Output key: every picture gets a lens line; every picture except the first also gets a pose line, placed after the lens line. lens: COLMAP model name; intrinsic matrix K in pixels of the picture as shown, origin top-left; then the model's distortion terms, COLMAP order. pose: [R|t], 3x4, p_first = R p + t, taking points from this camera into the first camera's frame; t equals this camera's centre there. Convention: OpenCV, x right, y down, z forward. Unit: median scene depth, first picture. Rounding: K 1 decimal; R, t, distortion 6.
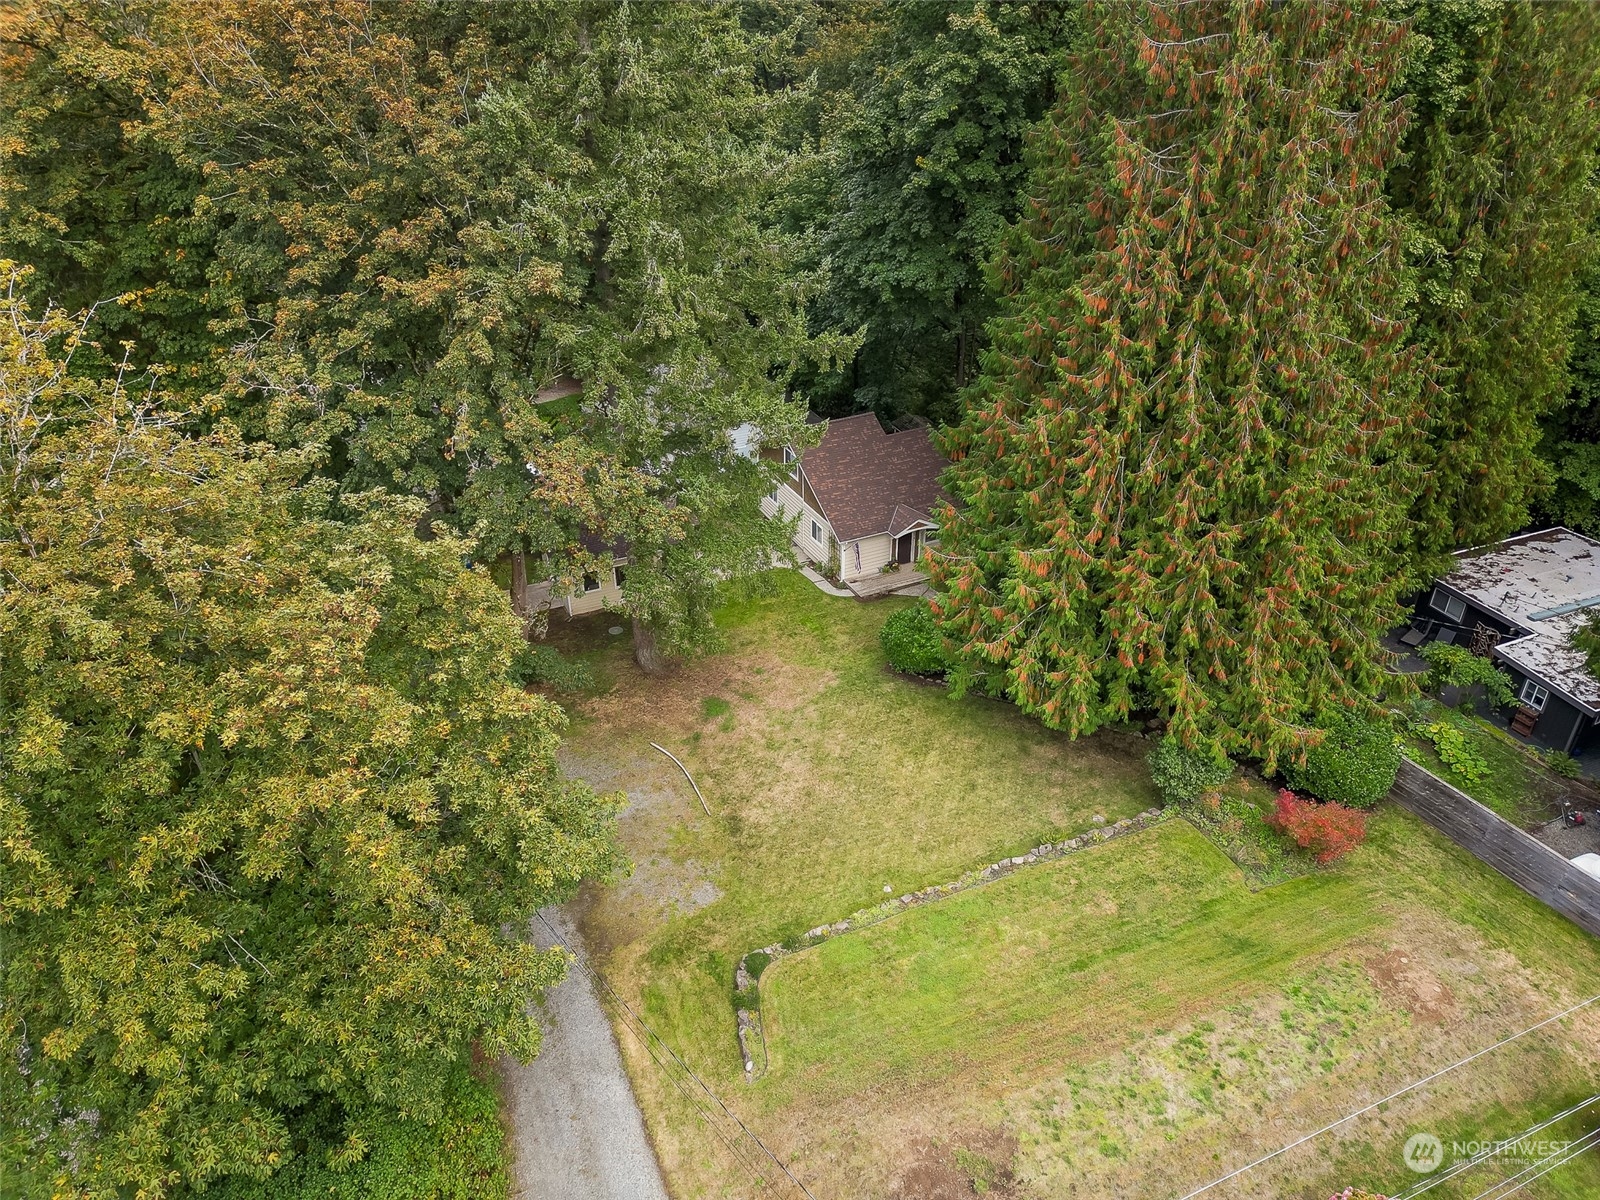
lens RADIAL K [[1116.0, 0, 800.0], [0, 1116.0, 600.0], [0, 0, 1]] dist [0.093331, -0.102615]
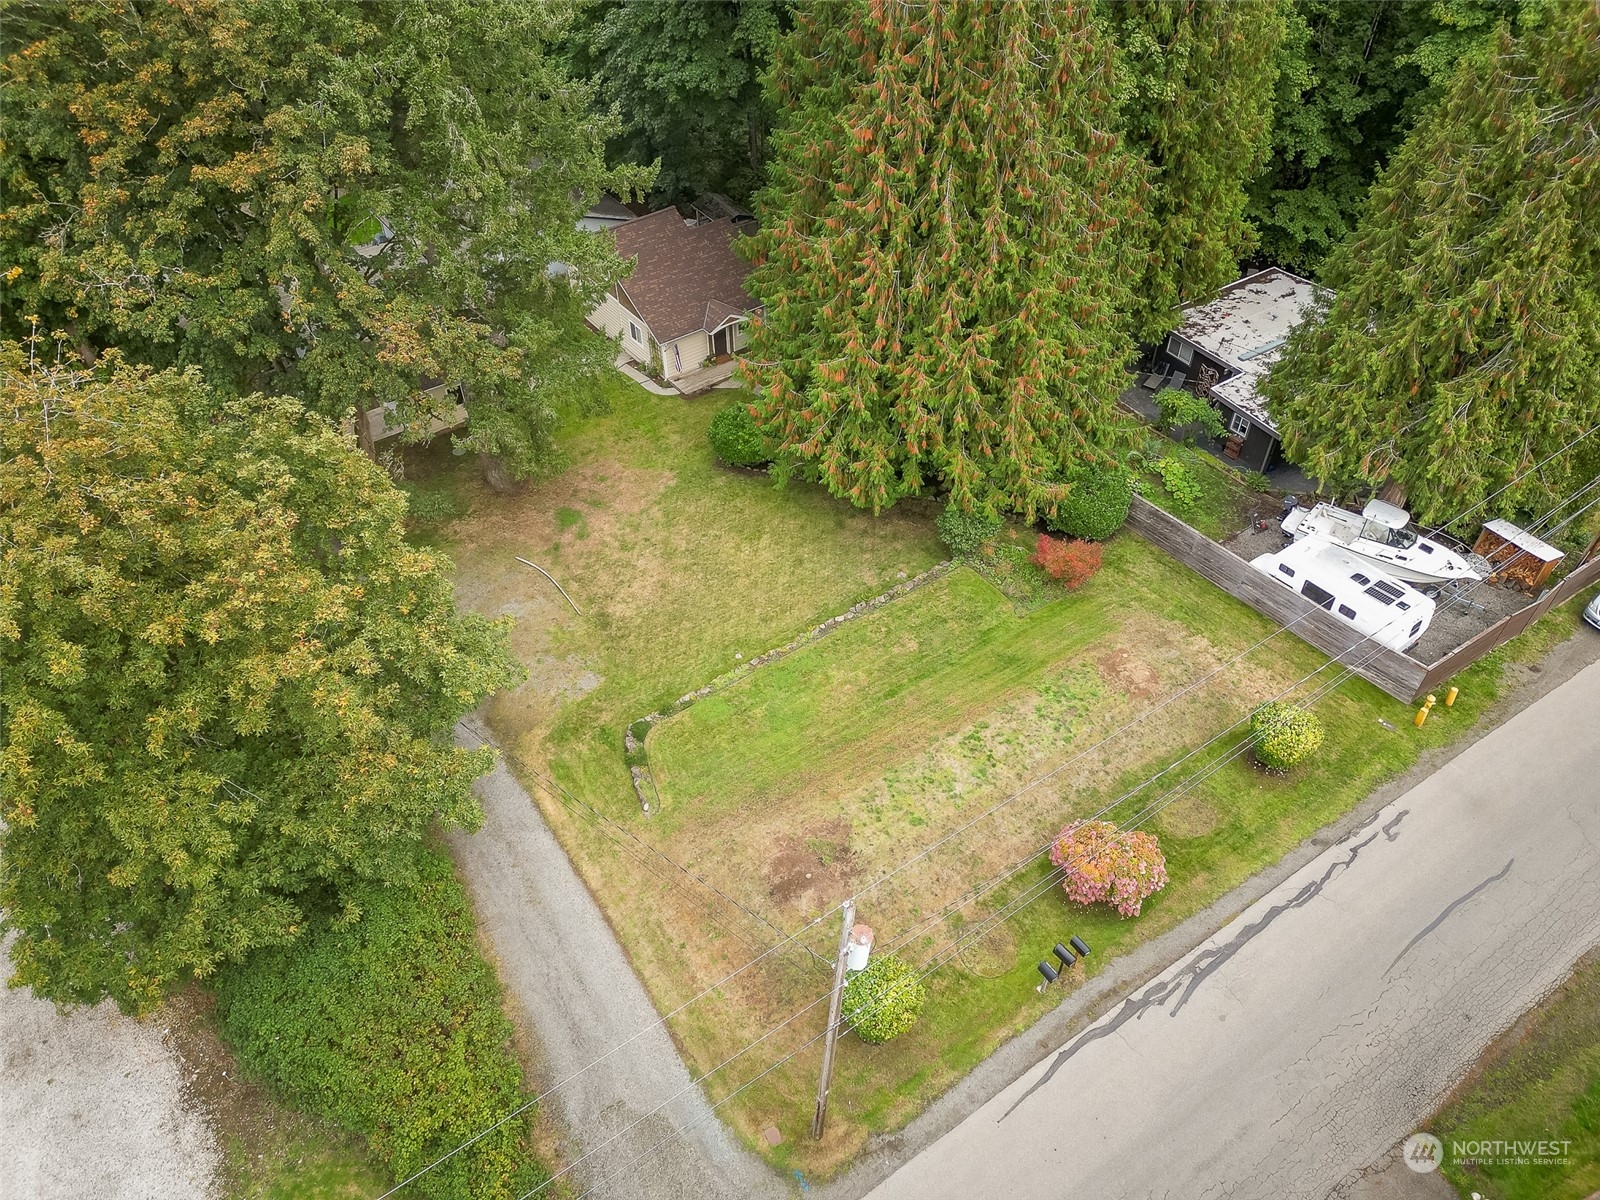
lens RADIAL K [[1116.0, 0, 800.0], [0, 1116.0, 600.0], [0, 0, 1]] dist [0.093331, -0.102615]
pose [[0.982744, -0.131651, 0.129931, -0.006551], [0.098687, 0.967294, 0.233672, -0.083673], [-0.156444, -0.216818, 0.963595, -0.178796]]
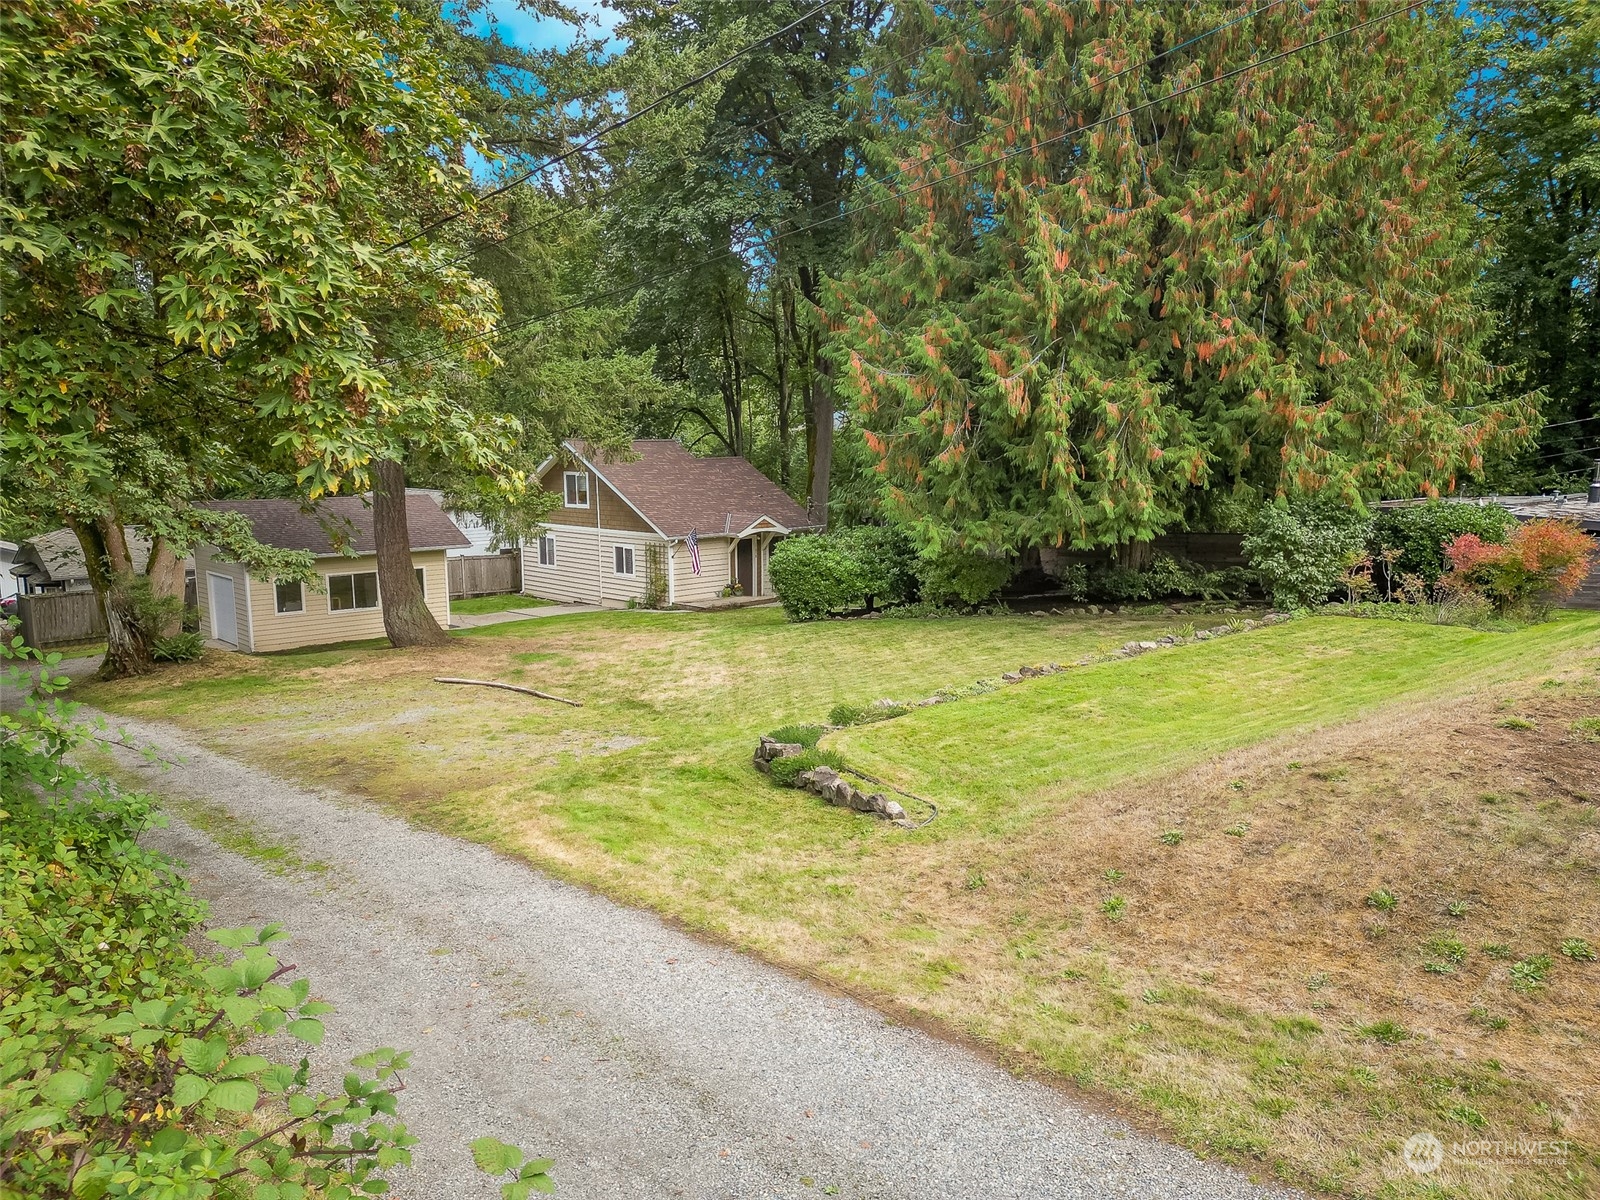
lens RADIAL K [[1116.0, 0, 800.0], [0, 1116.0, 600.0], [0, 0, 1]] dist [0.093331, -0.102615]
pose [[0.952191, -0.045056, 0.302164, -0.162626], [0.159826, 0.916385, -0.367008, 0.416395], [-0.260362, 0.397755, 0.879774, 0.553891]]
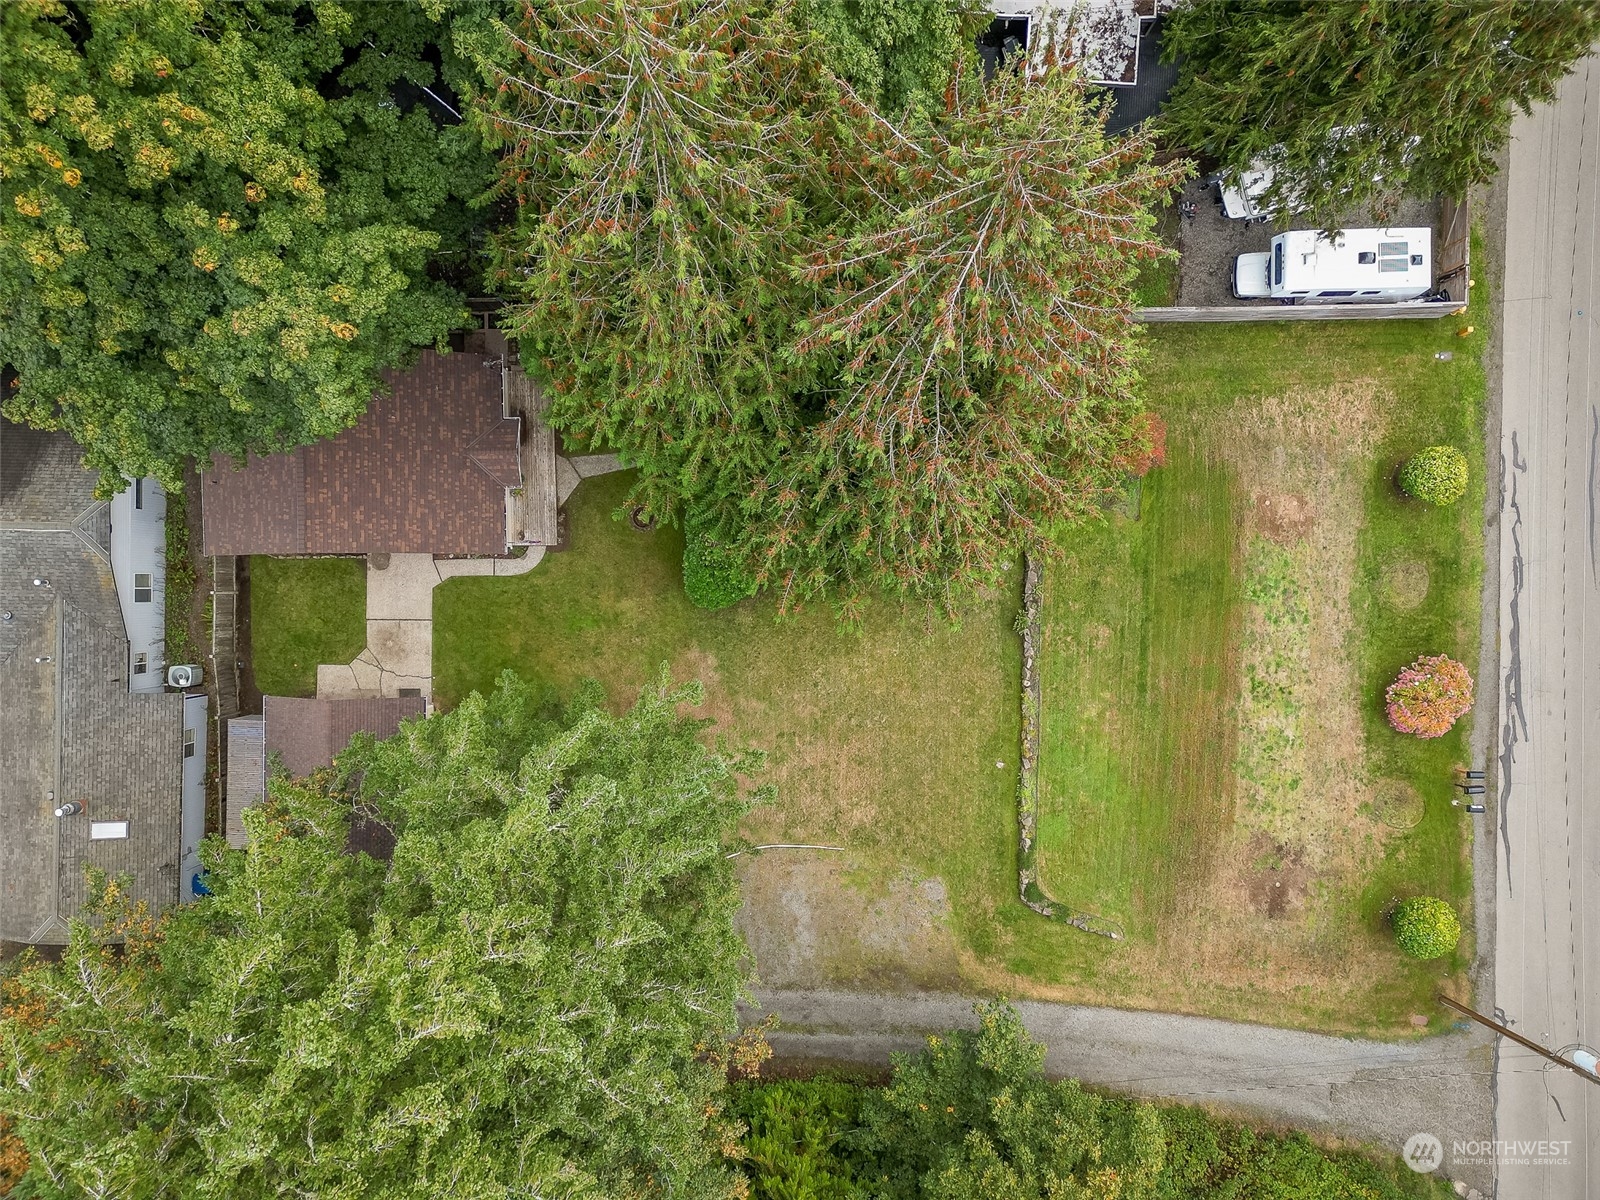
lens RADIAL K [[1116.0, 0, 800.0], [0, 1116.0, 600.0], [0, 0, 1]] dist [0.093331, -0.102615]
pose [[0.431176, -0.902095, -0.017667, 0.178696], [0.472715, 0.209180, 0.856029, -1.019451], [-0.768523, -0.377450, 0.516627, 0.611428]]
